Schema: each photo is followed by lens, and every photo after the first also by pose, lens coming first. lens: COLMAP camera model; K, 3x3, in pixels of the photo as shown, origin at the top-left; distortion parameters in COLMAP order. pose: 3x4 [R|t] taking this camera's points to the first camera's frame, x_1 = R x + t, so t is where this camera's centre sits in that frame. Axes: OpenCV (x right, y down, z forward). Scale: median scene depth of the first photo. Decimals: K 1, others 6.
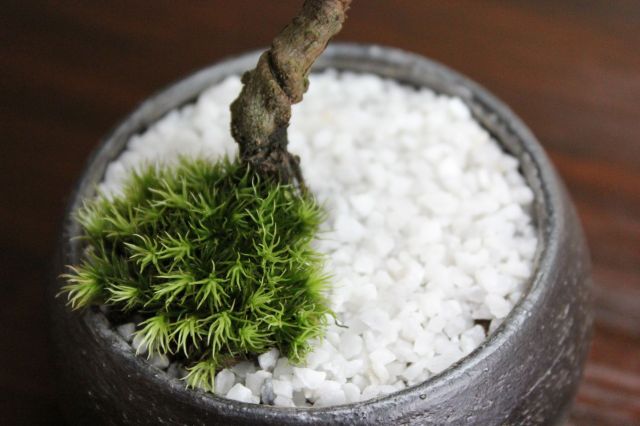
lens RADIAL K [[1647.9, 0, 320.0], [0, 1647.9, 213.0], [0, 0, 1]] dist [-0.536484, 0.000000]
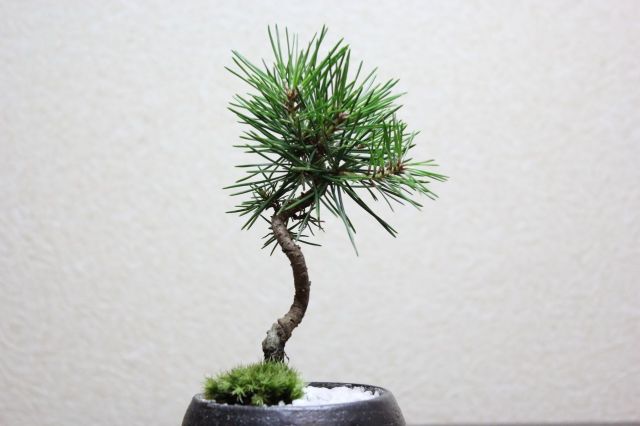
lens RADIAL K [[1397.9, 0, 316.3], [0, 1397.9, 208.4], [0, 0, 1]] dist [0.062574, 0.000000]
pose [[0.995486, 0.012394, 0.094092, -0.177113], [0.060616, 0.679825, -0.730865, 1.403076], [-0.073024, 0.733270, 0.676005, -0.682233]]
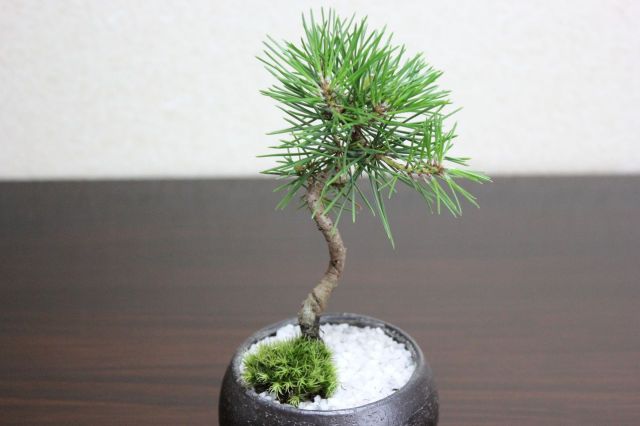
lens RADIAL K [[1342.2, 0, 320.8], [0, 1342.2, 213.4], [0, 0, 1]] dist [0.026597, 0.000000]
pose [[0.997245, -0.019573, 0.071551, -0.166844], [0.044974, 0.926595, -0.373362, 0.590964], [-0.058991, 0.375552, 0.924922, -1.085259]]
